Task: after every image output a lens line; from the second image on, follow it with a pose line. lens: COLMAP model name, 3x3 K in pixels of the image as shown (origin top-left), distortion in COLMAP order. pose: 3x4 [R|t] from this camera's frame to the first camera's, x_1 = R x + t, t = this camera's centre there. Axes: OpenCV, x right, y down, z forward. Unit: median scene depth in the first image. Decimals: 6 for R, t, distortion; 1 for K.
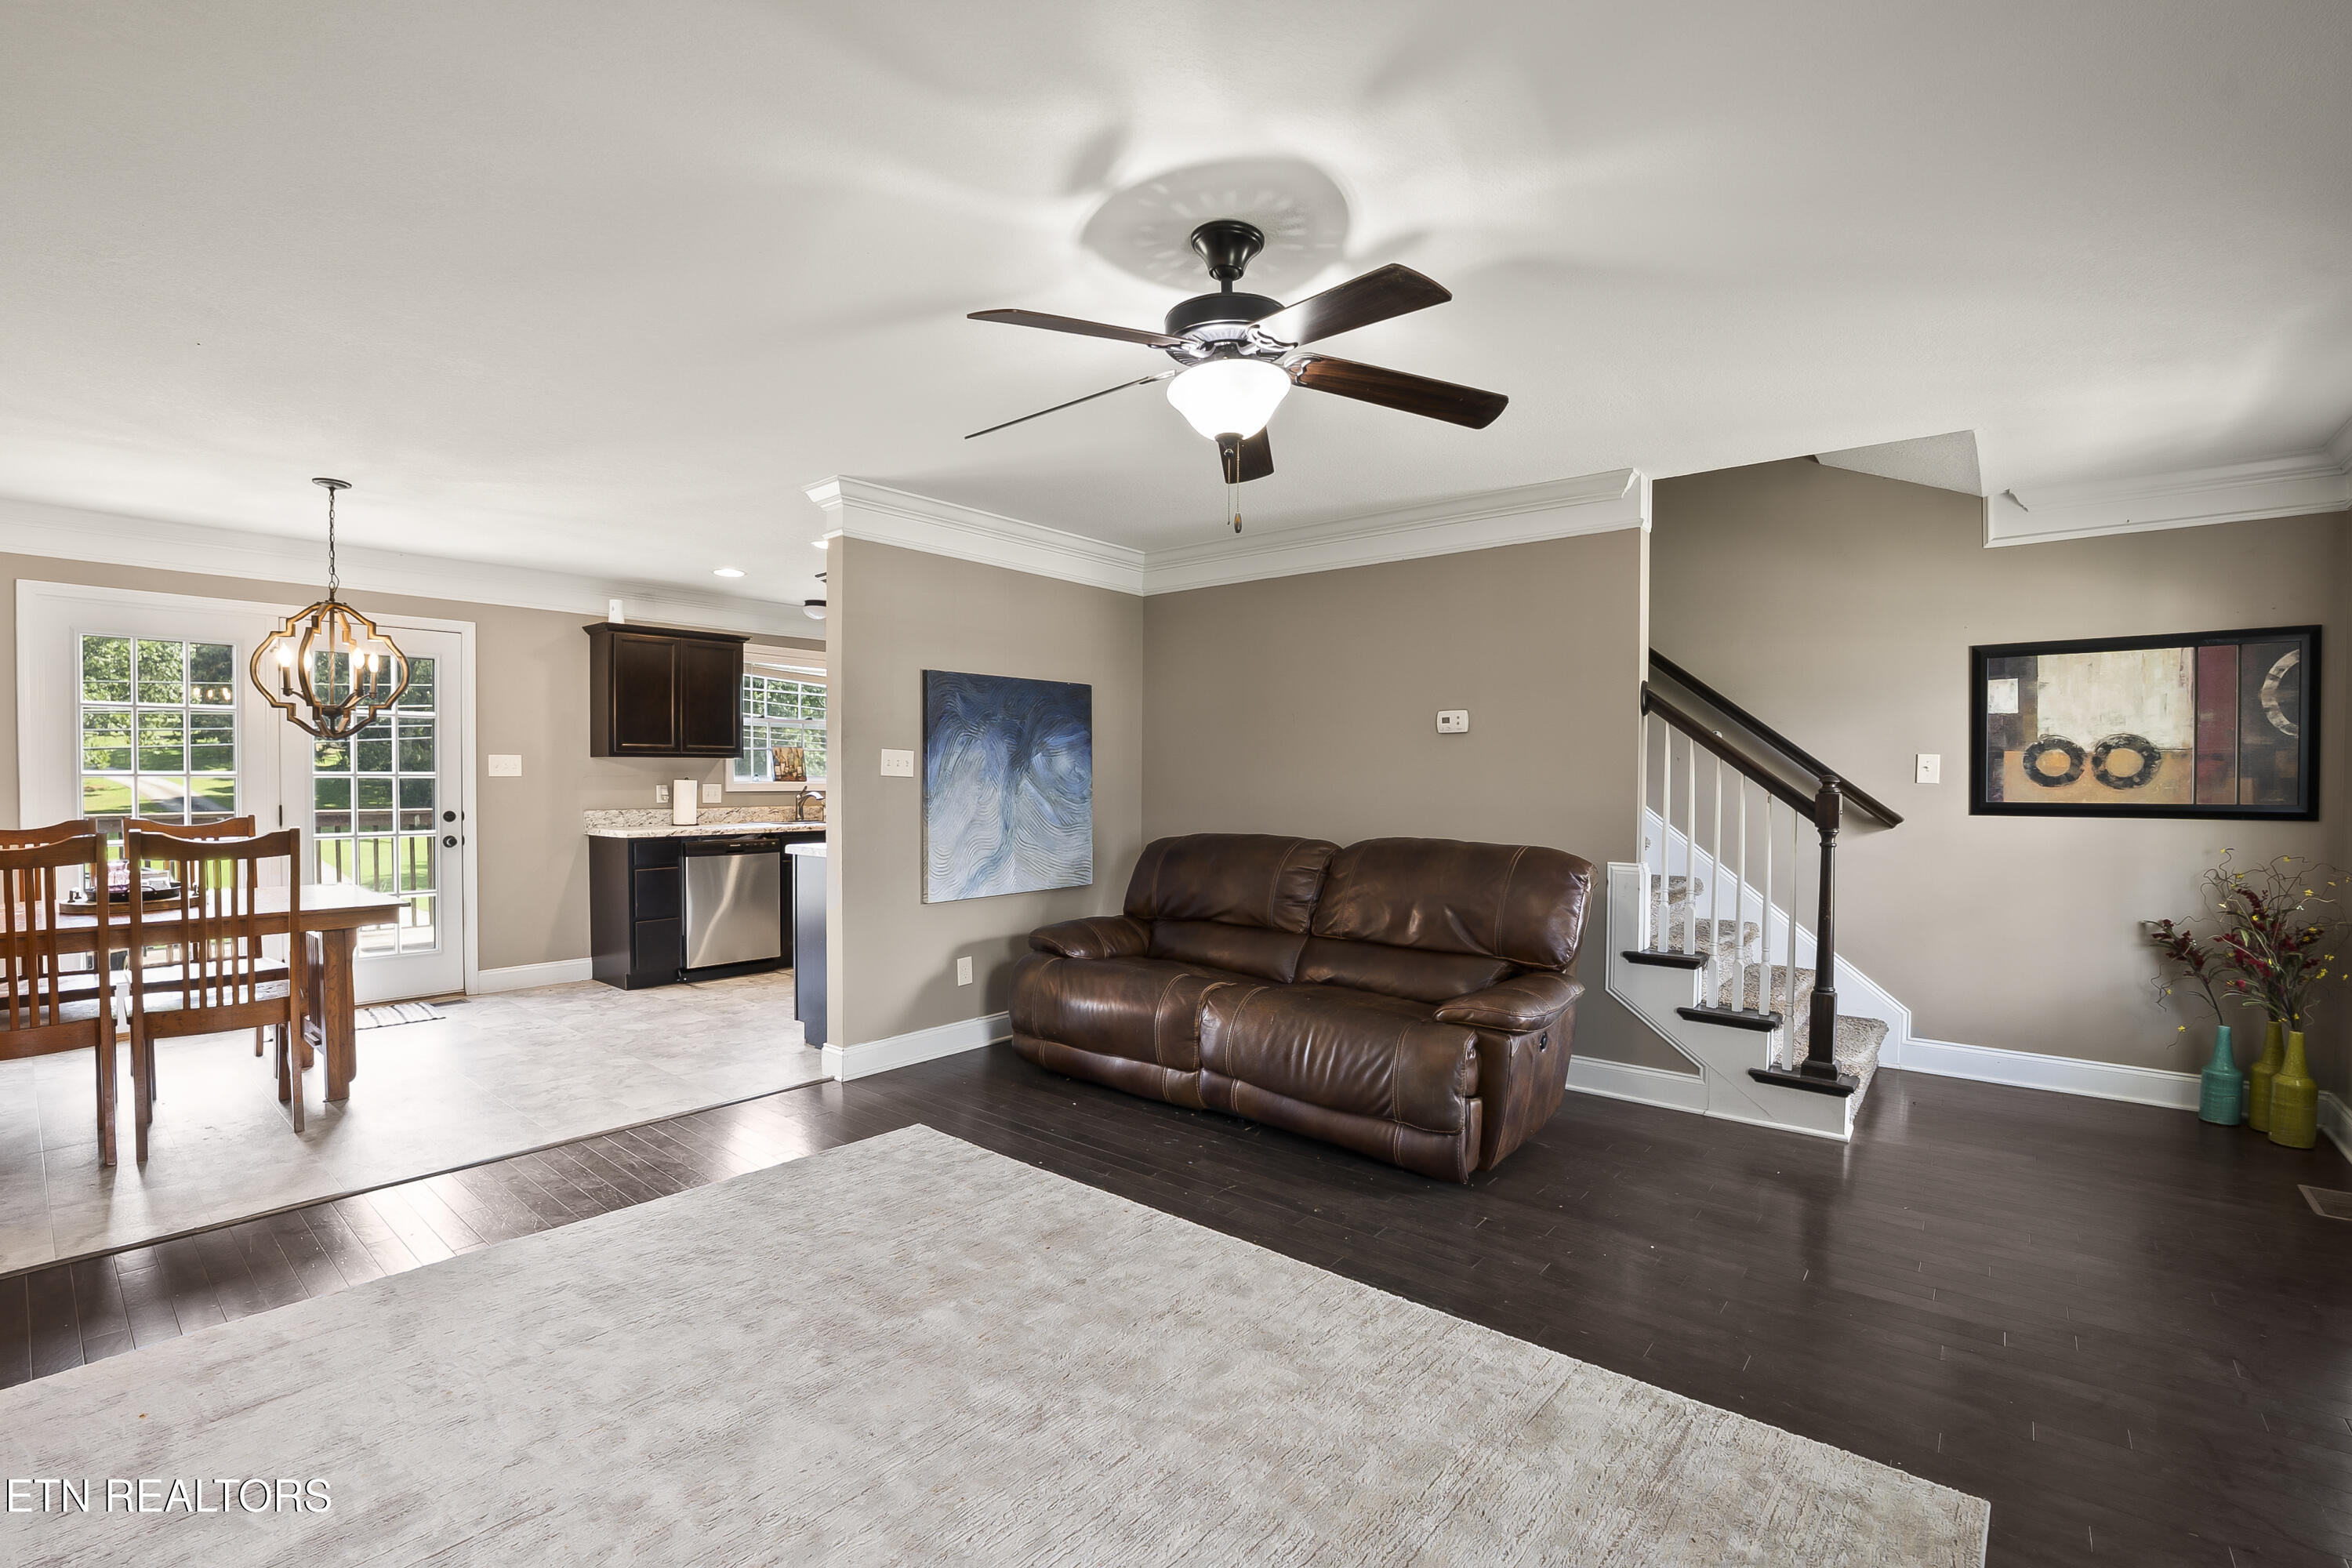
lens RADIAL K [[1024.6, 0, 1181.4], [0, 1024.6, 801.8], [0, 0, 1]] dist [-0.046105, 0.001007]
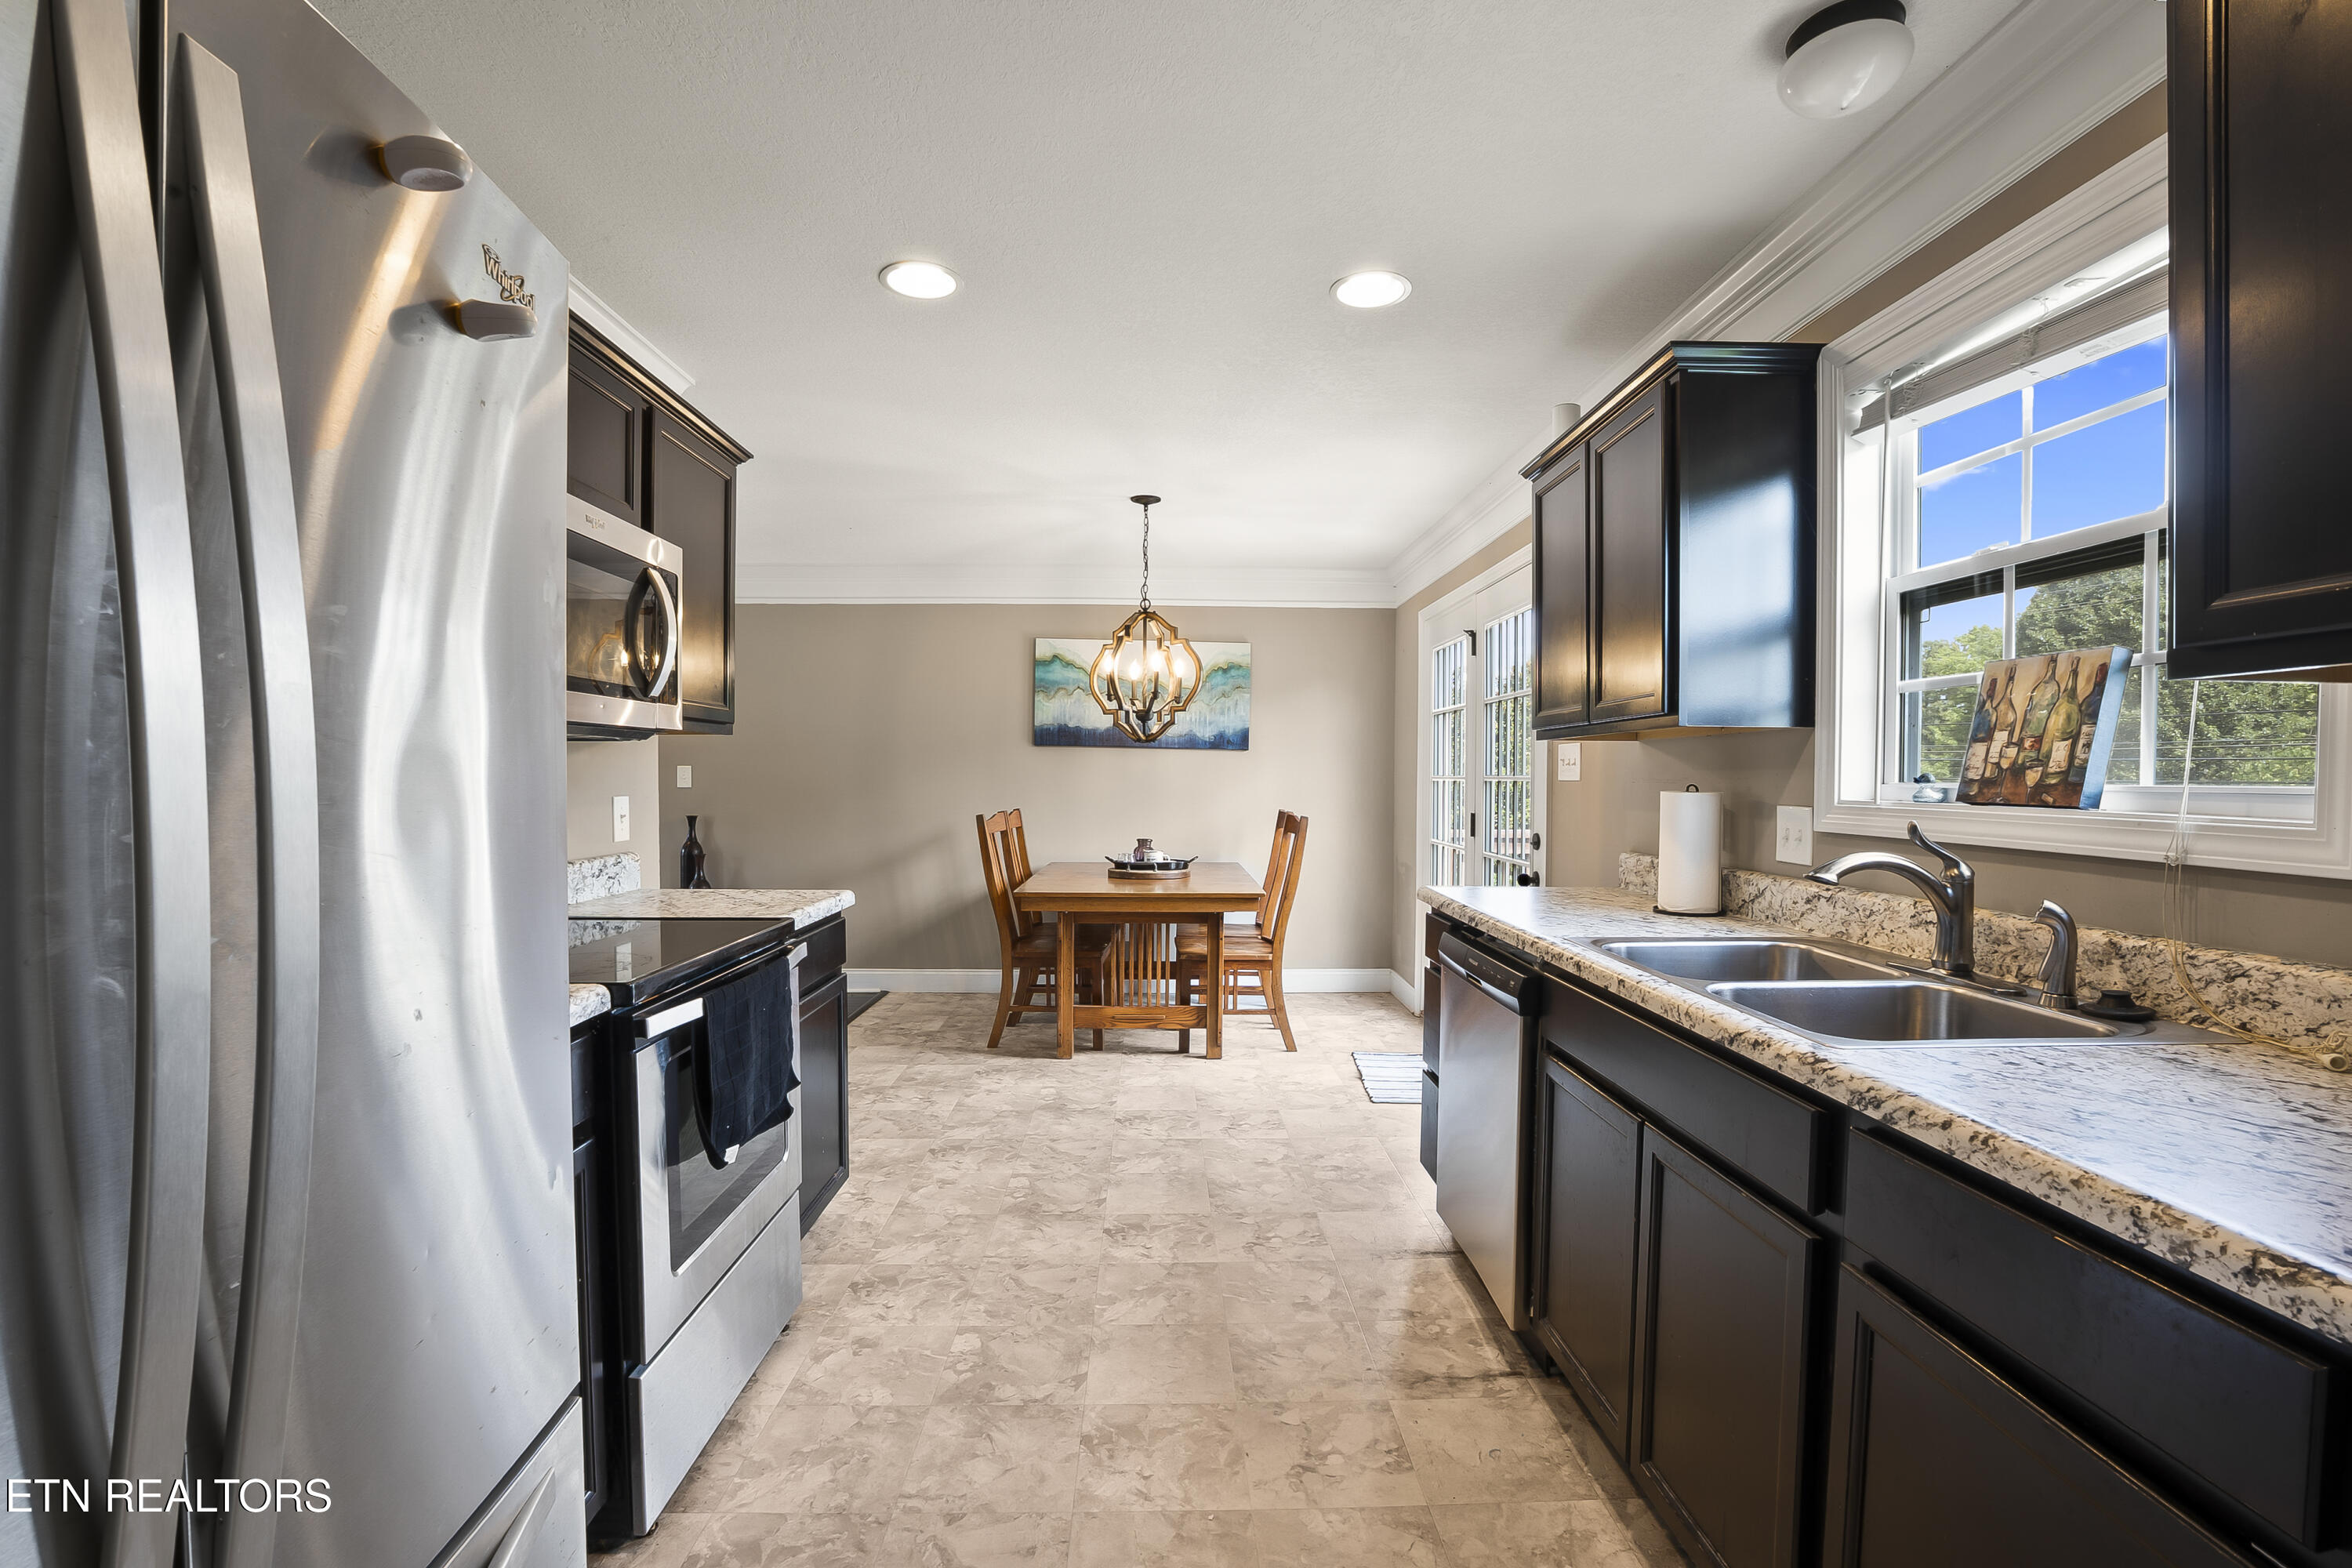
lens RADIAL K [[1024.6, 0, 1181.4], [0, 1024.6, 801.8], [0, 0, 1]] dist [-0.046105, 0.001007]
pose [[-0.747487, 0.010913, -0.664187, -0.139067], [-0.023624, 0.998796, 0.042997, -0.039695], [0.663857, 0.047830, -0.746329, 1.567067]]
